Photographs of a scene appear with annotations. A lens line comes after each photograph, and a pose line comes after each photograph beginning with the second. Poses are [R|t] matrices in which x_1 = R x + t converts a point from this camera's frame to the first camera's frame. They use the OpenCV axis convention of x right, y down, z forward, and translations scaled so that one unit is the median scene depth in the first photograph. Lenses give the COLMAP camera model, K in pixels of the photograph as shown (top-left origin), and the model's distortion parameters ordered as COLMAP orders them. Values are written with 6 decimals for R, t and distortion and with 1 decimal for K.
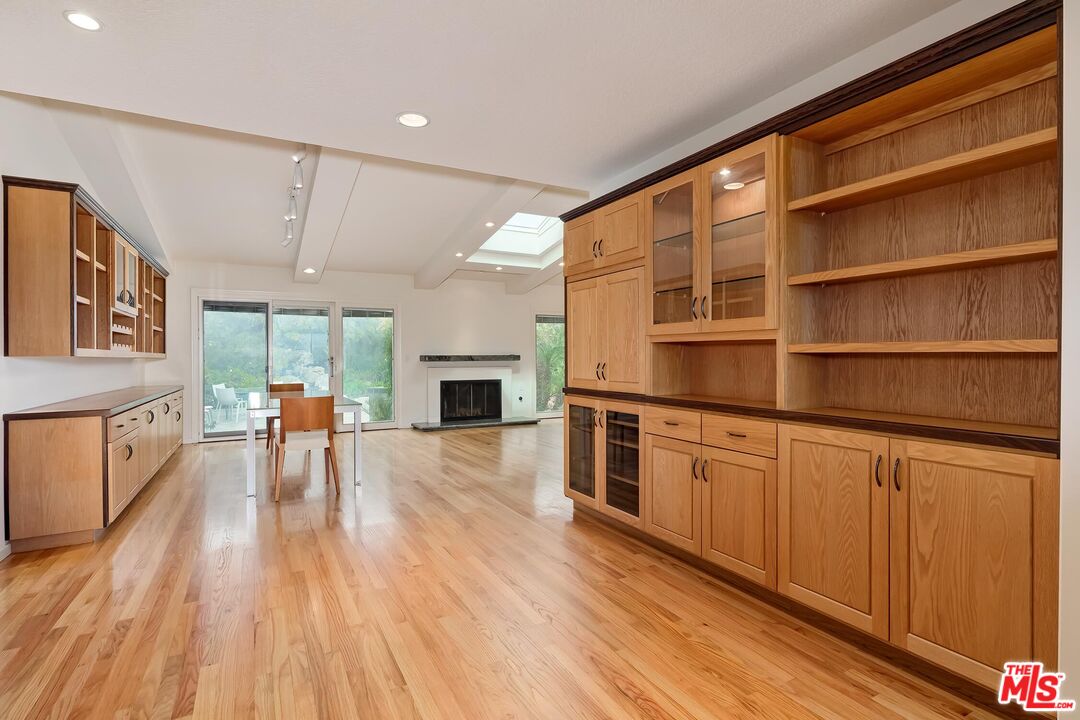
lens RADIAL K [[533.5, 0, 551.7], [0, 533.5, 363.3], [0, 0, 1]] dist [-0.035391, 0.004832]
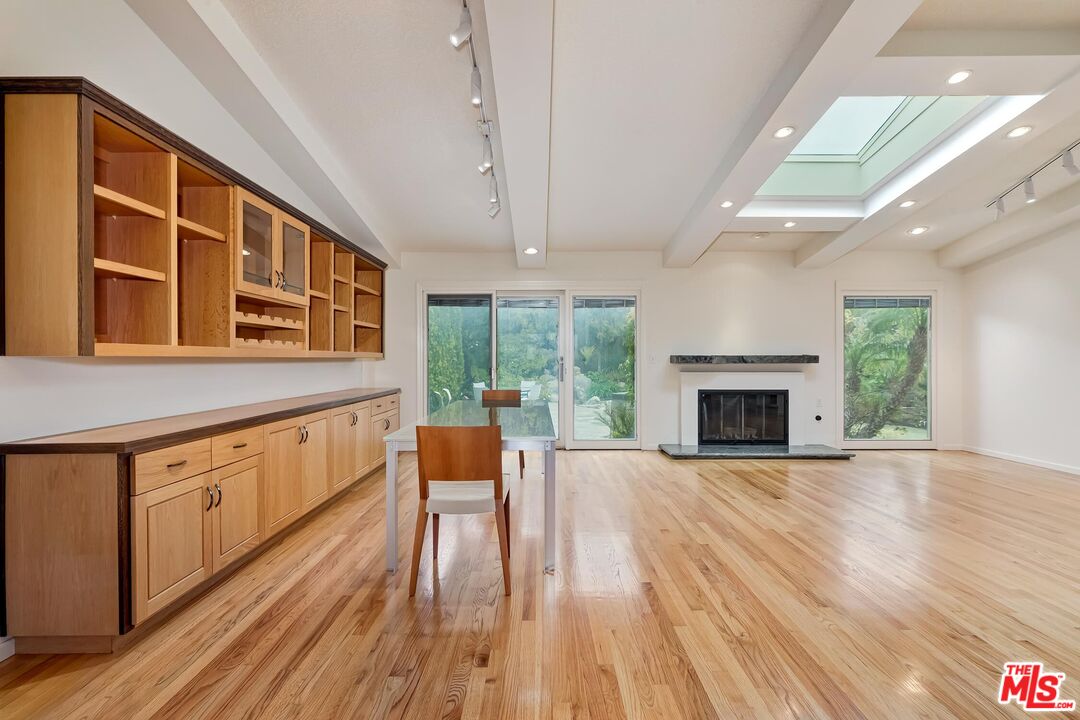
lens RADIAL K [[514.3, 0, 539.8], [0, 514.3, 360.1], [0, 0, 1]] dist [-0.031530, 0.000983]
pose [[0.872471, 0.004953, -0.488642, -0.058682], [-0.008194, 0.999956, -0.004494, -0.003962], [0.488598, 0.007924, 0.872473, 0.296075]]
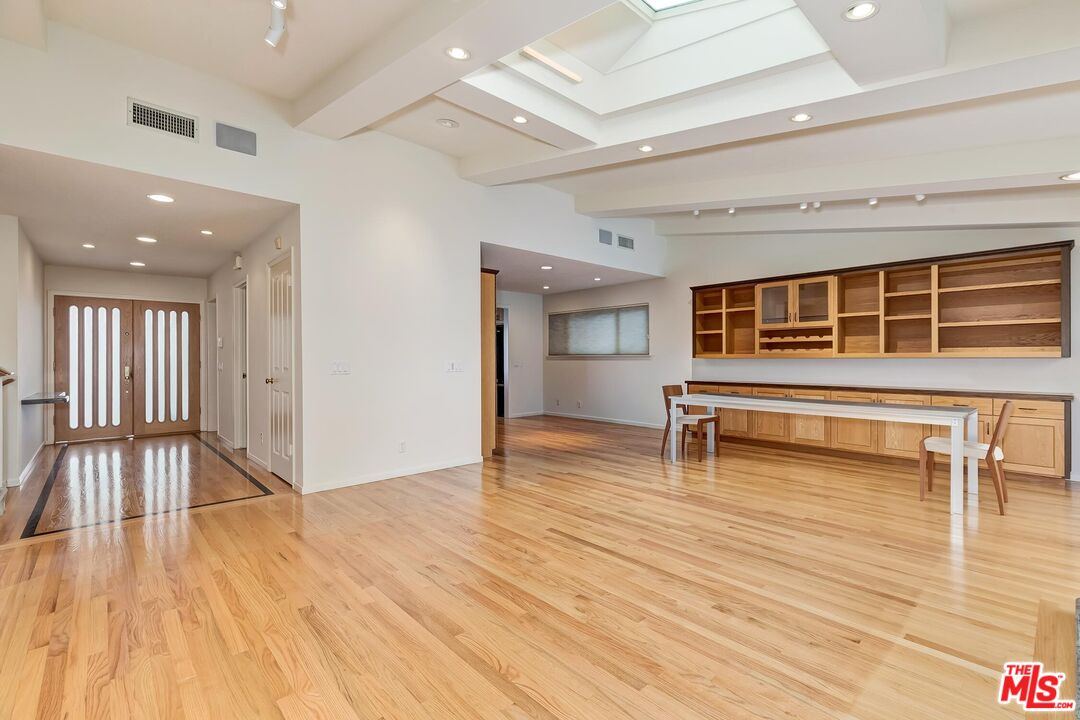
lens RADIAL K [[487.4, 0, 547.8], [0, 487.4, 351.3], [0, 0, 1]] dist [0.009445, -0.003281]
pose [[-0.973119, 0.004181, -0.230264, 0.100541], [0.004794, 0.999986, -0.002101, -0.016258], [0.230252, -0.003148, -0.973126, 1.197356]]
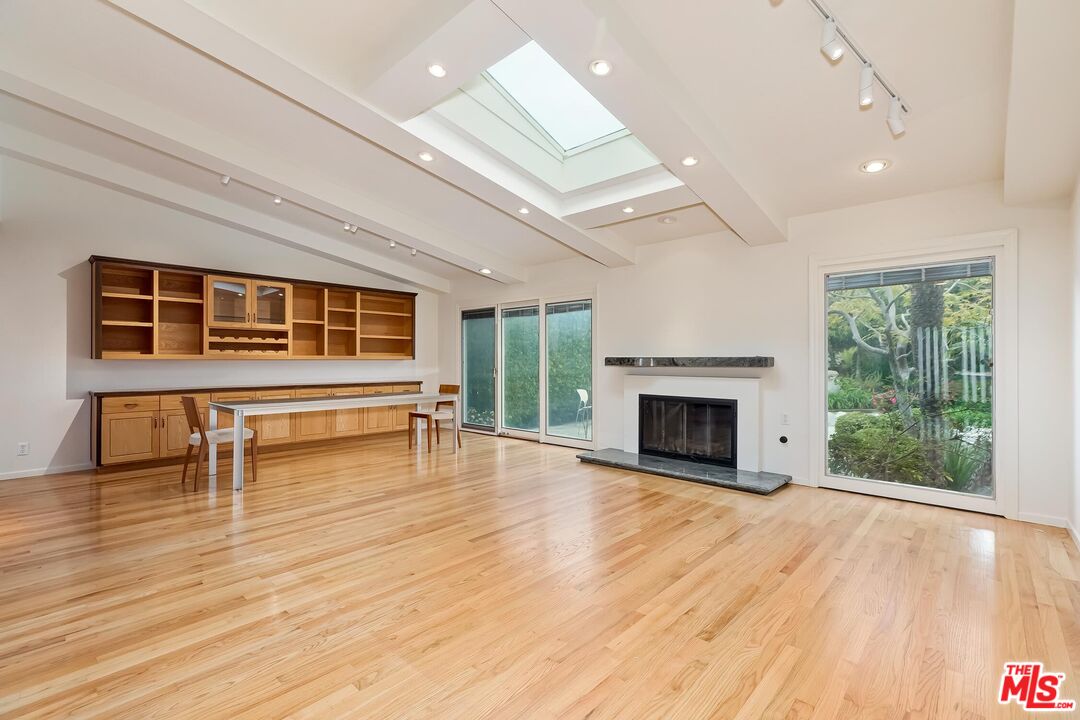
lens RADIAL K [[487.4, 0, 529.1], [0, 487.4, 356.6], [0, 0, 1]] dist [0.009445, -0.003281]
pose [[0.297286, 0.000265, -0.954789, 0.382902], [-0.013317, 0.999904, -0.003868, -0.012855], [0.954696, 0.013865, 0.297261, 0.733022]]
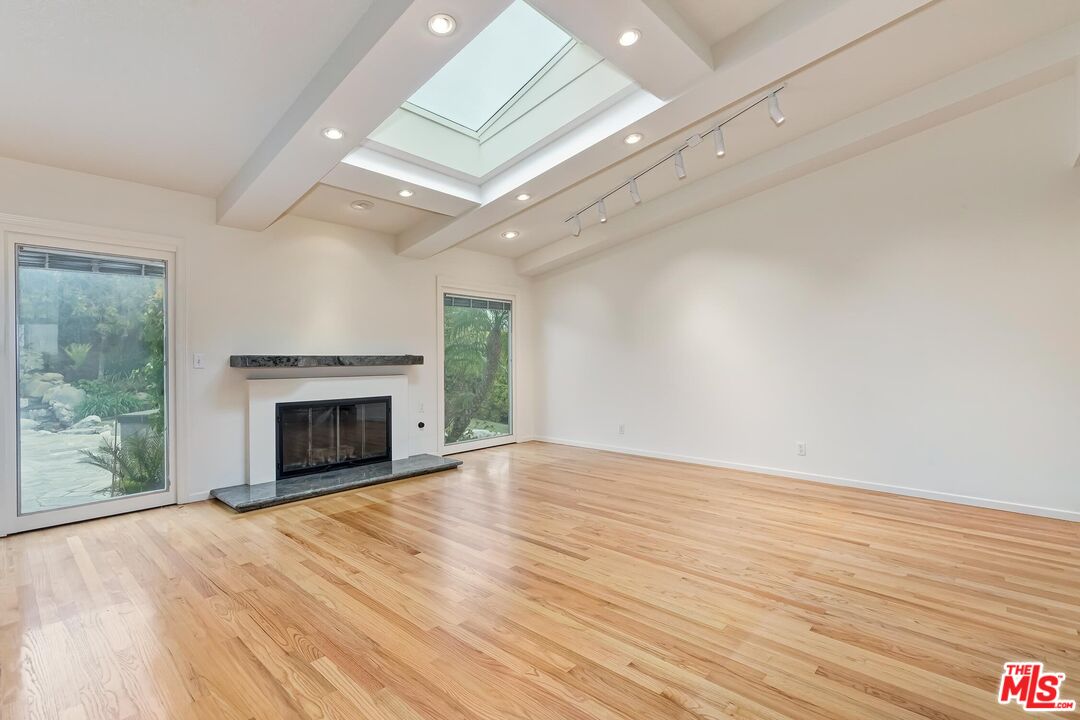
lens RADIAL K [[487.4, 0, 545.7], [0, 487.4, 356.1], [0, 0, 1]] dist [0.009445, -0.003281]
pose [[0.944112, -0.000134, 0.329626, -0.127151], [0.005642, 0.999860, -0.015755, -0.006169], [-0.329577, 0.016734, 0.943980, 0.494230]]
